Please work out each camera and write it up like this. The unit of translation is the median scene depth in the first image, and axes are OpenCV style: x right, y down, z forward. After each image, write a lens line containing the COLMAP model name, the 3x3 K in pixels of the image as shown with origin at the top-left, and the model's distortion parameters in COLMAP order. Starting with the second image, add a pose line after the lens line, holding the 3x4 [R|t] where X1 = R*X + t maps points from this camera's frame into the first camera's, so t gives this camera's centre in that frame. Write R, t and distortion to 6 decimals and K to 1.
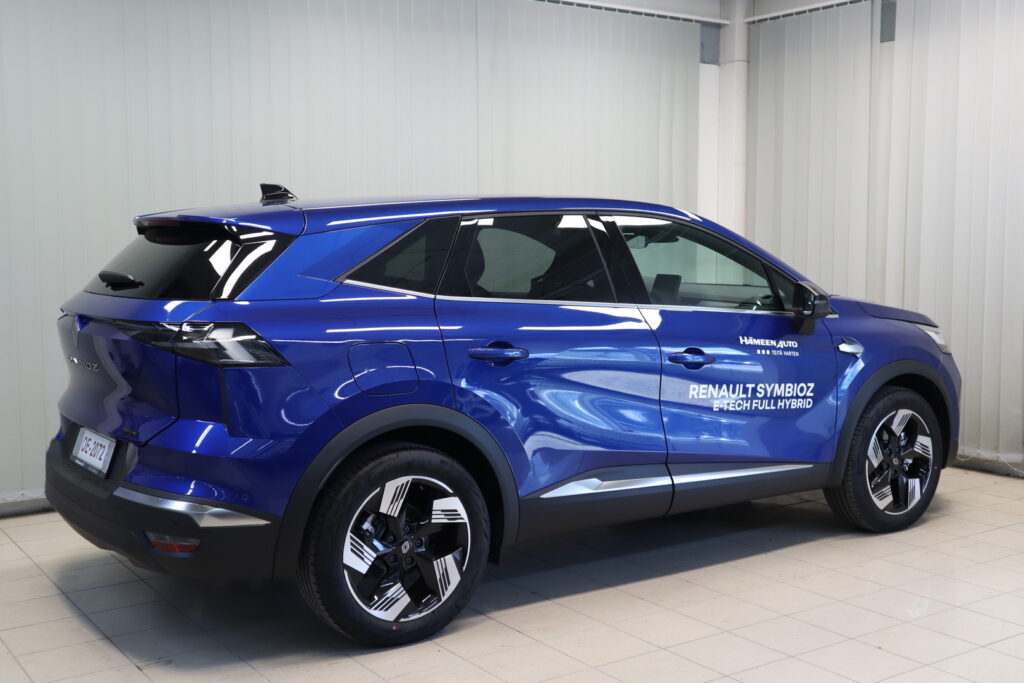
lens RADIAL K [[1130.0, 0, 515.8], [0, 1130.0, 340.7], [0, 0, 1]] dist [0.007129, 0.000000]
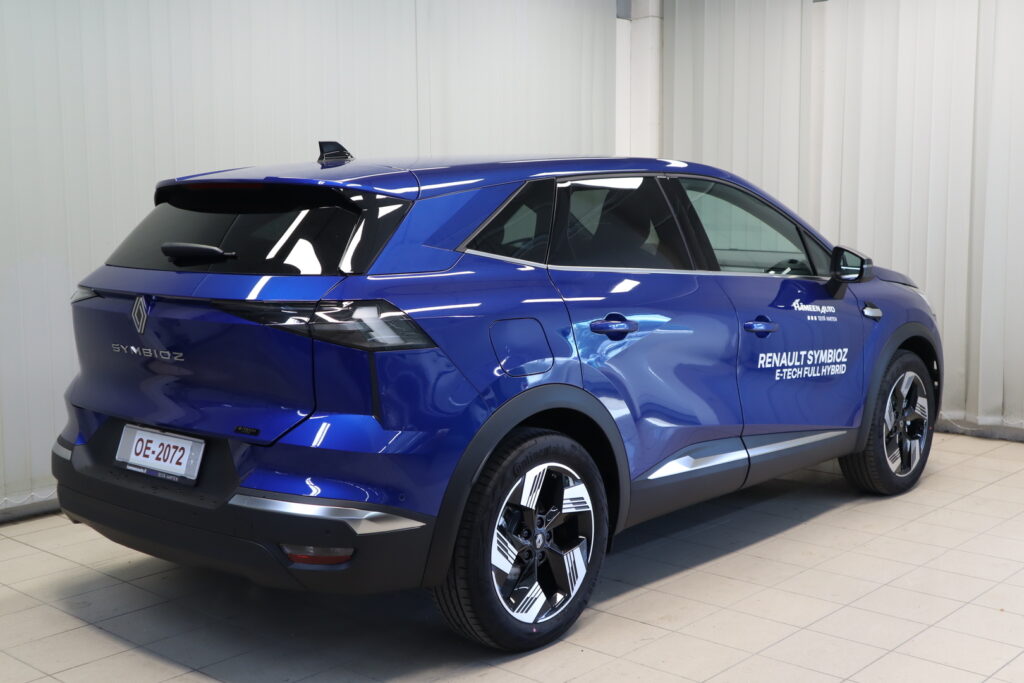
lens RADIAL K [[1183.7, 0, 505.6], [0, 1183.7, 343.1], [0, 0, 1]] dist [0.025128, 0.000000]
pose [[0.974447, -0.030659, 0.222515, -0.305617], [0.024450, 0.999232, 0.030607, -0.007041], [-0.223283, -0.024384, 0.974449, 0.070379]]
